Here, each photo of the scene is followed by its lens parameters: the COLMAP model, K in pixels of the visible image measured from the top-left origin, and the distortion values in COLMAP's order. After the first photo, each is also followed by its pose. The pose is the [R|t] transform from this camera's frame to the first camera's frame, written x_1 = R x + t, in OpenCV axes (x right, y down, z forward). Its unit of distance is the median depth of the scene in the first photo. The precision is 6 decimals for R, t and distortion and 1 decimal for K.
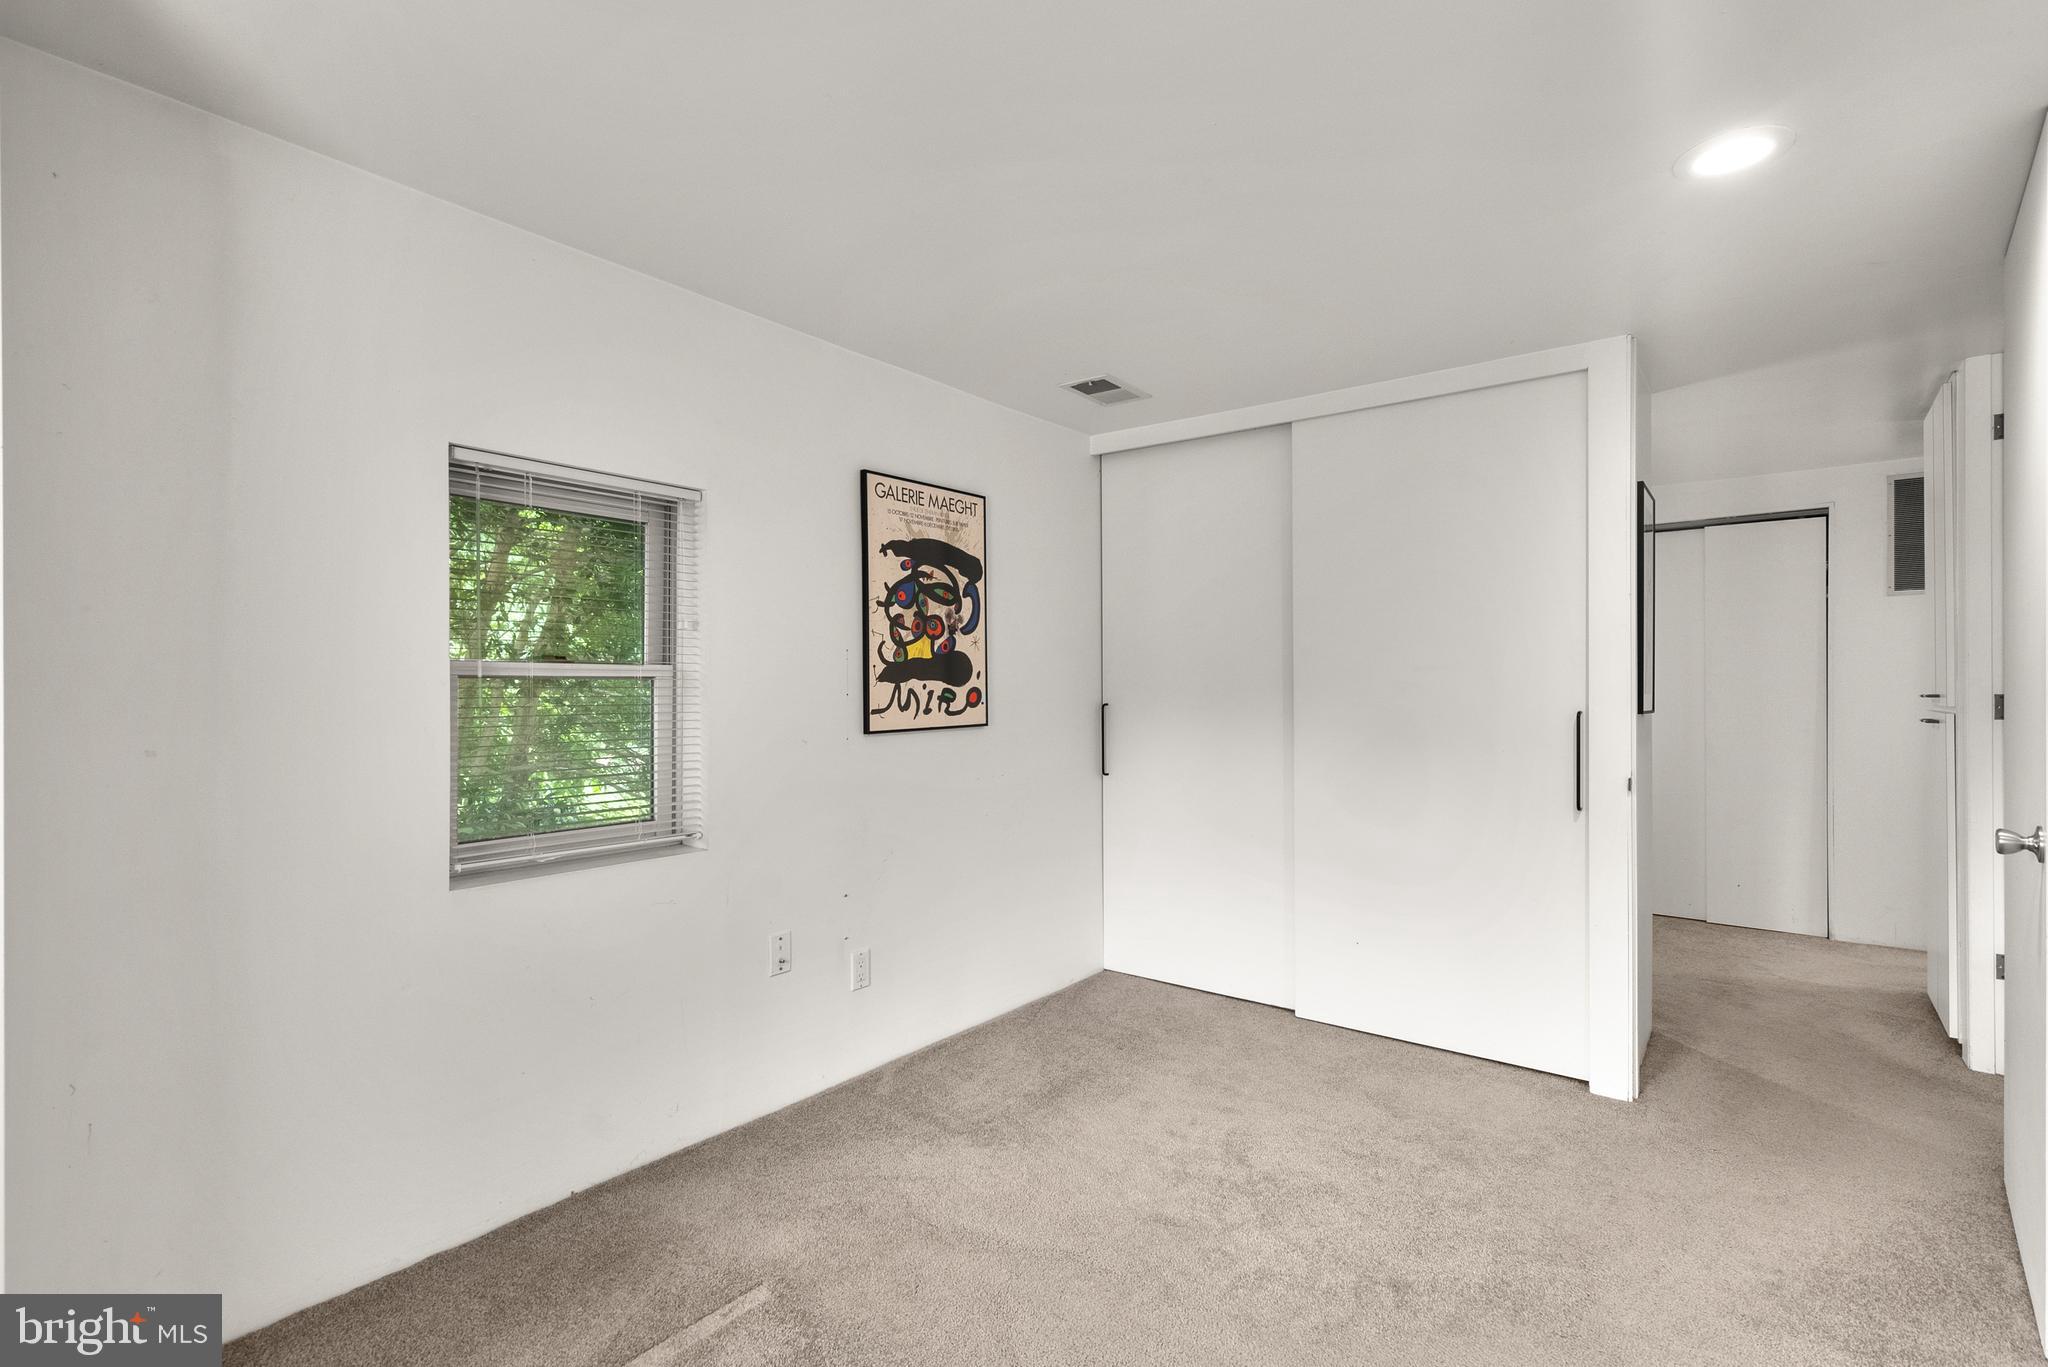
lens RADIAL K [[943.5, 0, 1033.0], [0, 943.5, 689.6], [0, 0, 1]] dist [-0.010170, 0.004332]
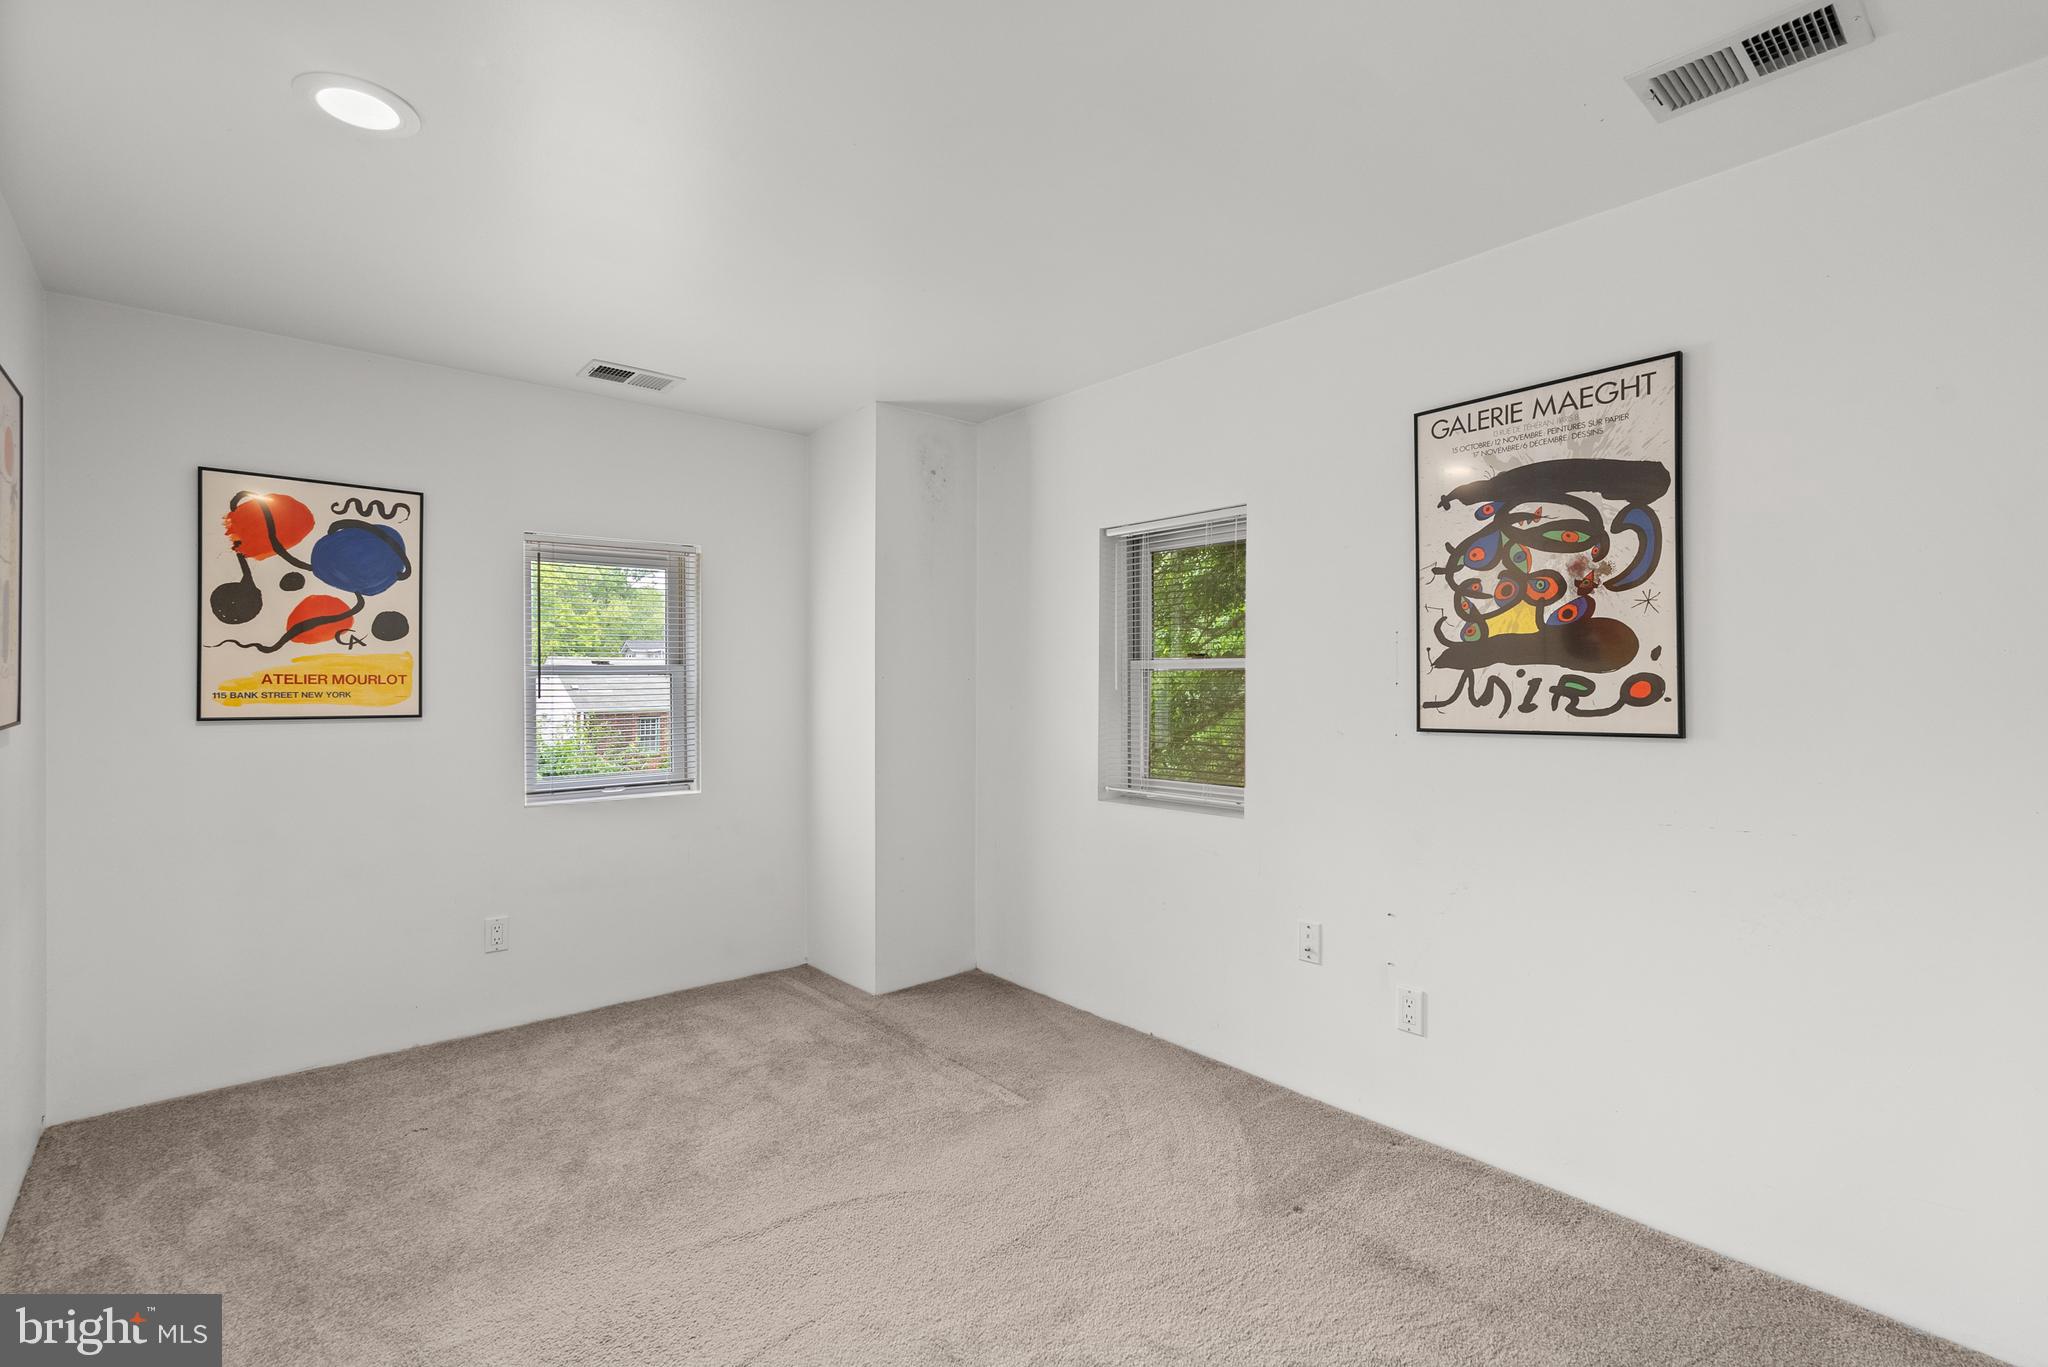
lens RADIAL K [[943.5, 0, 1033.0], [0, 943.5, 675.9], [0, 0, 1]] dist [-0.010170, 0.004332]
pose [[-0.202437, -0.004834, -0.979283, 0.661553], [-0.001031, 0.999988, -0.004723, 0.002593], [0.979295, 0.000054, -0.202440, 0.783722]]
